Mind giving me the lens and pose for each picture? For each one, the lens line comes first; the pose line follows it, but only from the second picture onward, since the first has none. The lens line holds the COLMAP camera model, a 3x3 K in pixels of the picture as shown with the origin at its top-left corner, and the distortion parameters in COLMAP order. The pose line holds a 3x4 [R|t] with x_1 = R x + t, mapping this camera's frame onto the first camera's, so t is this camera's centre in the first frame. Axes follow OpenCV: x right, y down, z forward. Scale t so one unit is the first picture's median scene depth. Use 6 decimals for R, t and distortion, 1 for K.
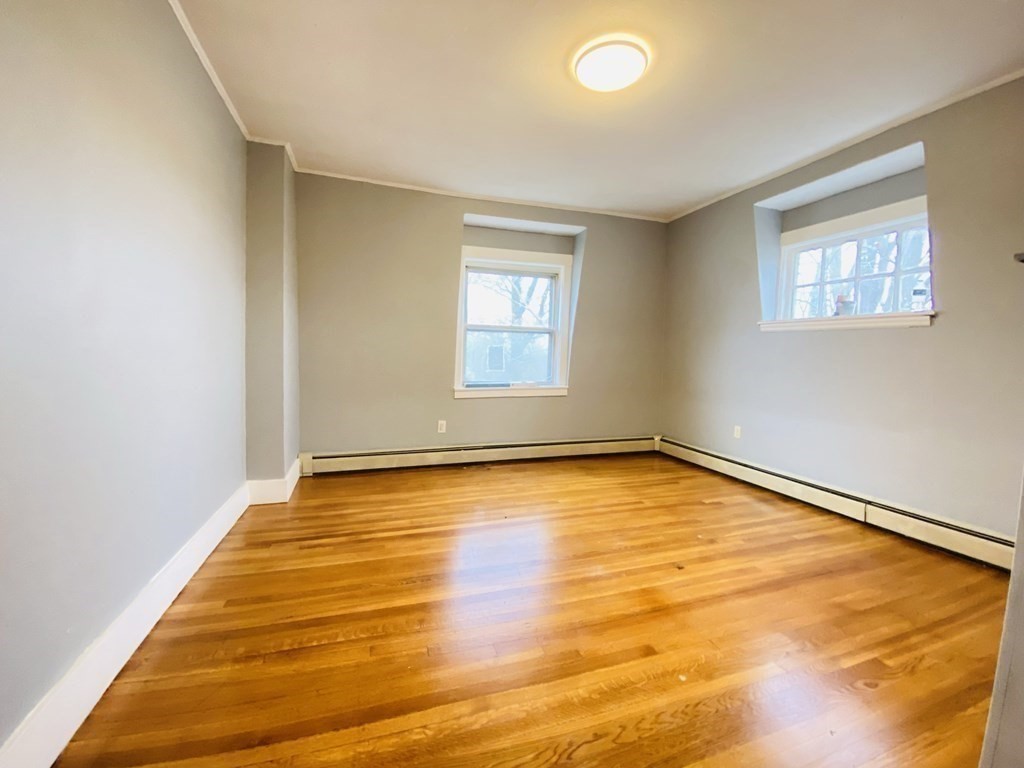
lens RADIAL K [[411.3, 0, 509.4], [0, 411.3, 379.7], [0, 0, 1]] dist [0.024530, -0.022833]
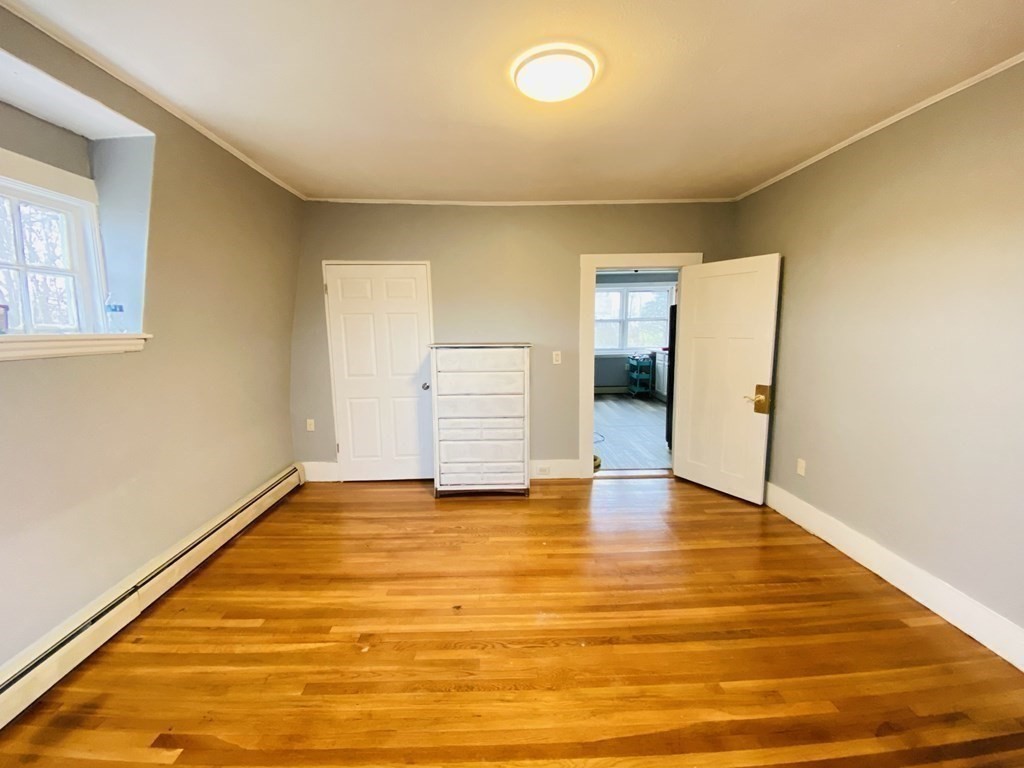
lens RADIAL K [[411.3, 0, 509.4], [0, 411.3, 379.7], [0, 0, 1]] dist [0.024530, -0.022833]
pose [[-0.955615, -0.052414, 0.289918, 0.040136], [0.005672, 0.980592, 0.195977, -0.275606], [-0.294563, 0.188923, -0.936771, 1.850011]]
